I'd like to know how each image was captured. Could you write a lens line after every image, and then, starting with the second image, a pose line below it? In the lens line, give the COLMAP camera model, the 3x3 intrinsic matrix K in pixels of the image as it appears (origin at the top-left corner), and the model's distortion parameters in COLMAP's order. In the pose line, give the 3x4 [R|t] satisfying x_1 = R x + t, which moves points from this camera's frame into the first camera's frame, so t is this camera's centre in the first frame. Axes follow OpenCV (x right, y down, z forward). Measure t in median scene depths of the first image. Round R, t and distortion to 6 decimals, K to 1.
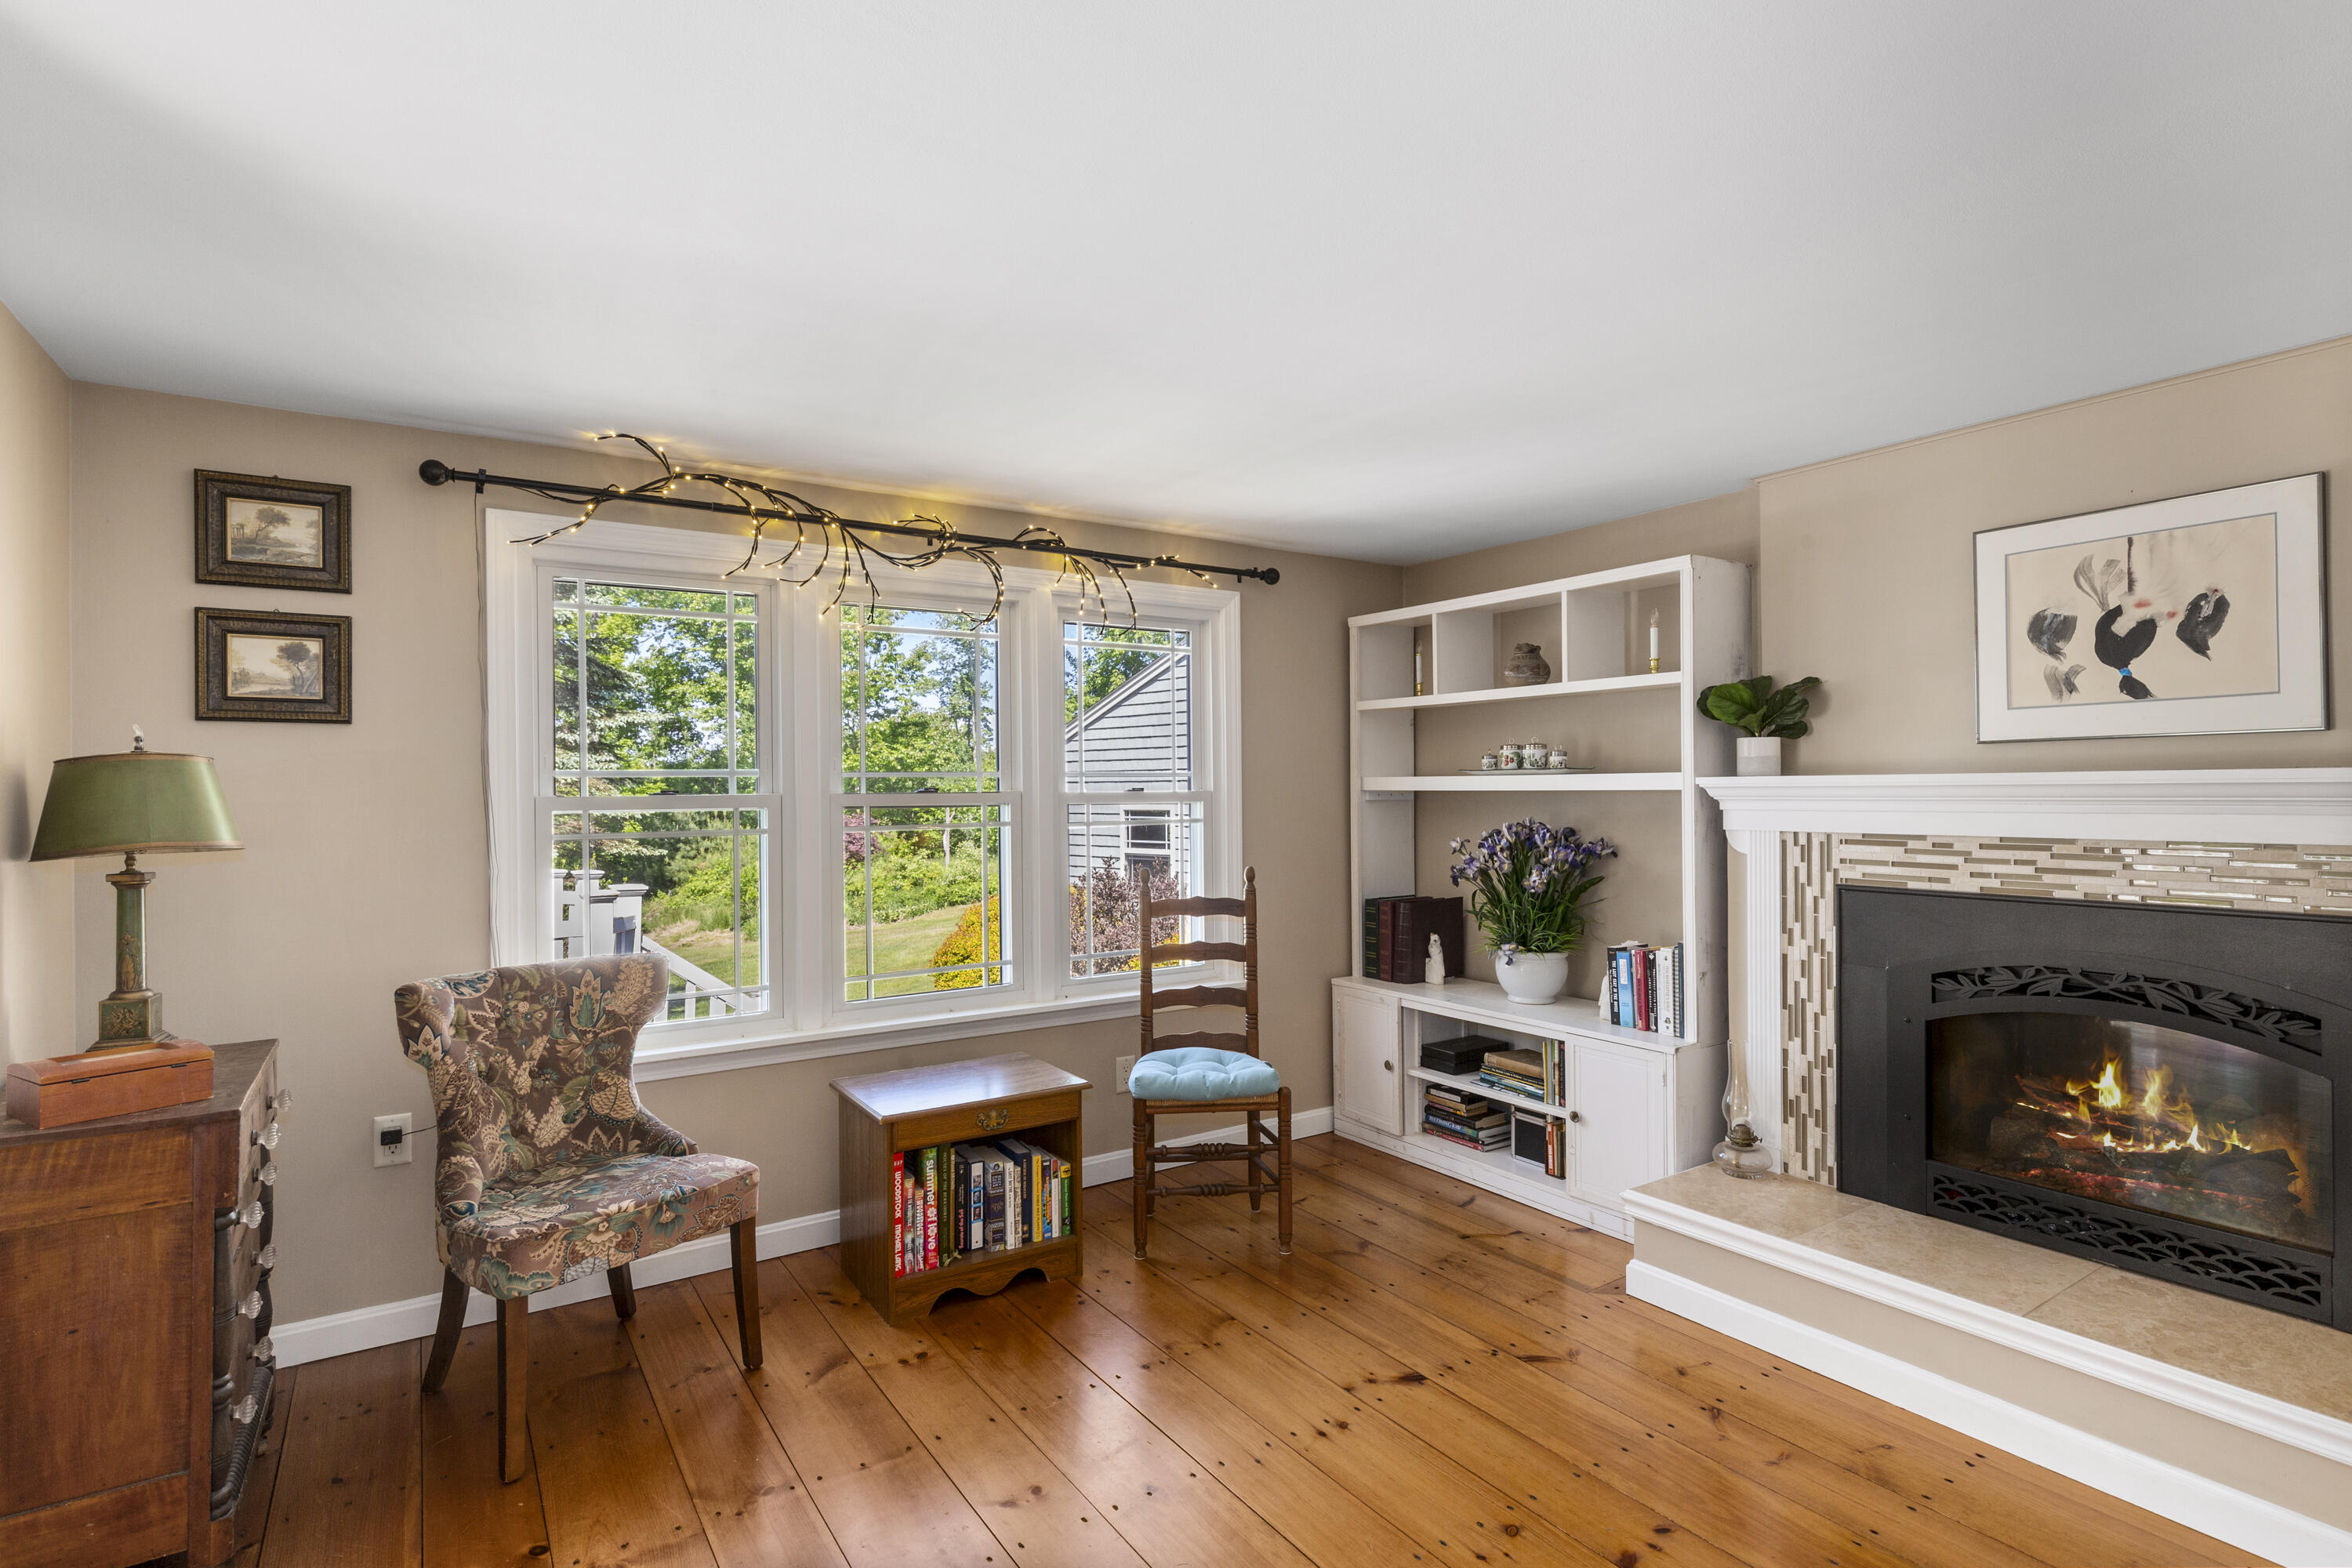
lens RADIAL K [[1159.9, 0, 1179.3], [0, 1159.9, 789.5], [0, 0, 1]] dist [0.001807, 0.000937]
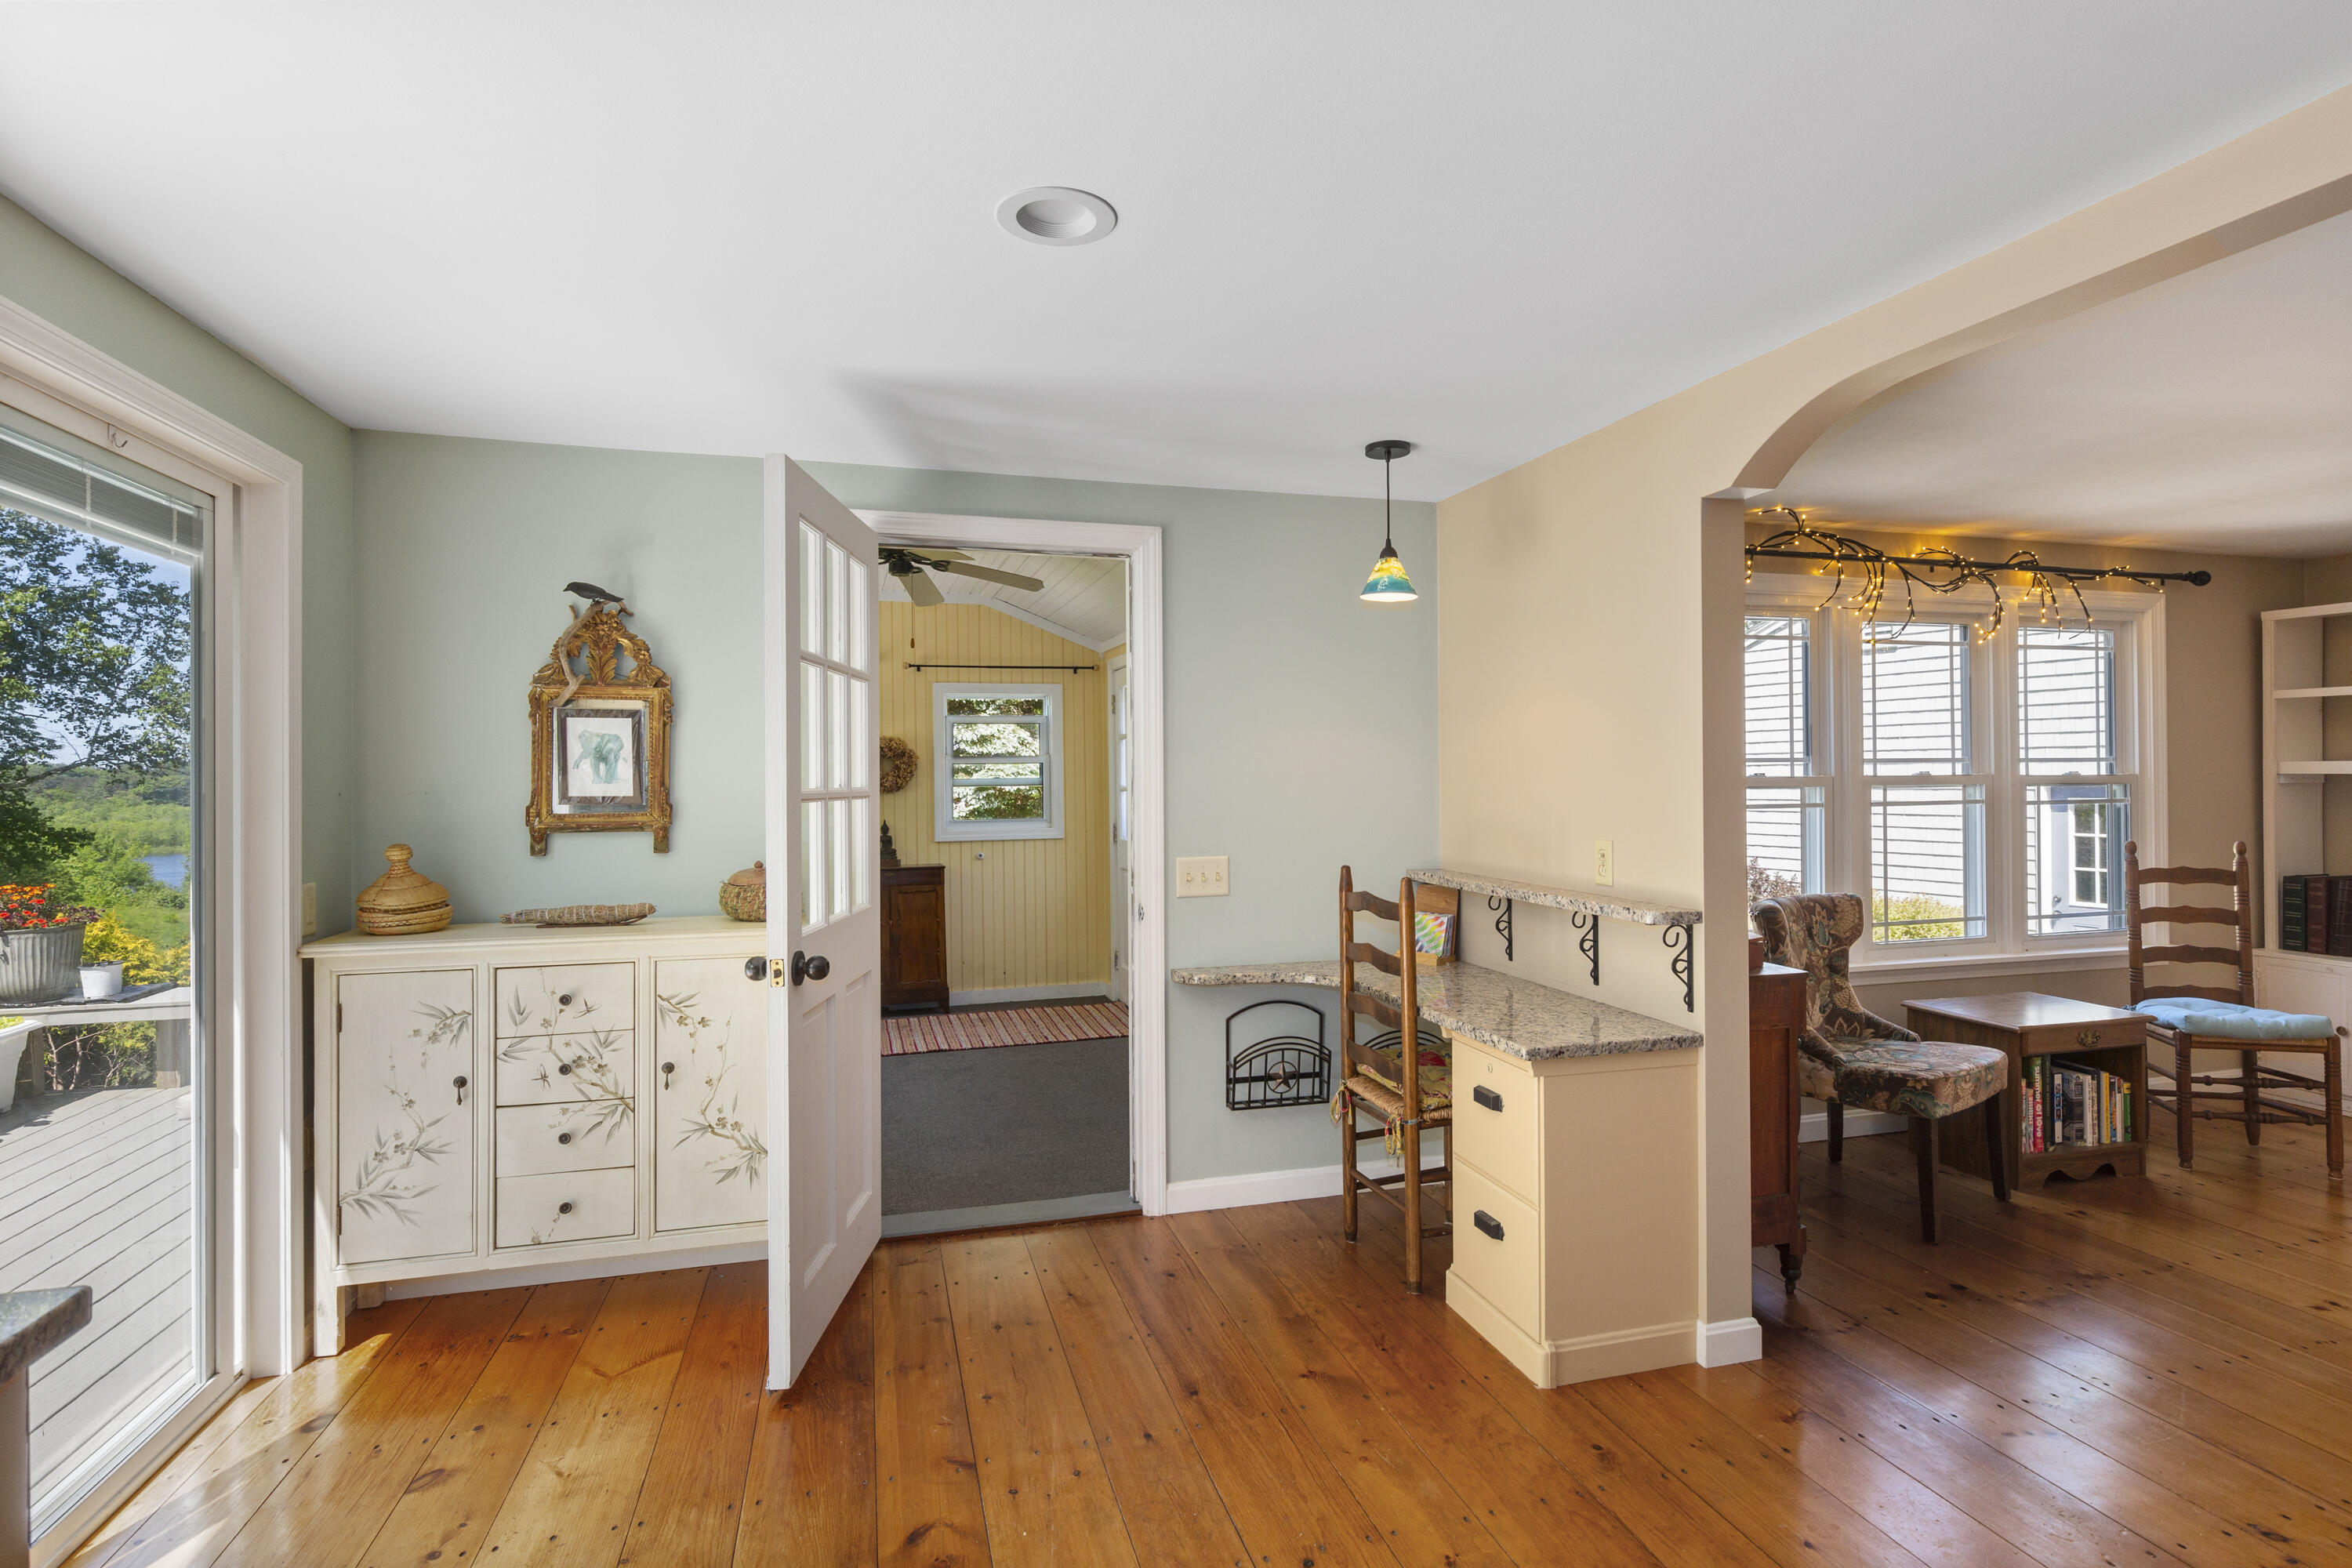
lens RADIAL K [[1159.9, 0, 1179.1], [0, 1159.9, 785.1], [0, 0, 1]] dist [0.001807, 0.000937]
pose [[0.953674, 0.002067, -0.300835, -0.590103], [0.000141, 0.999973, 0.007320, 0.003802], [0.300842, -0.007023, 0.953648, -0.391731]]
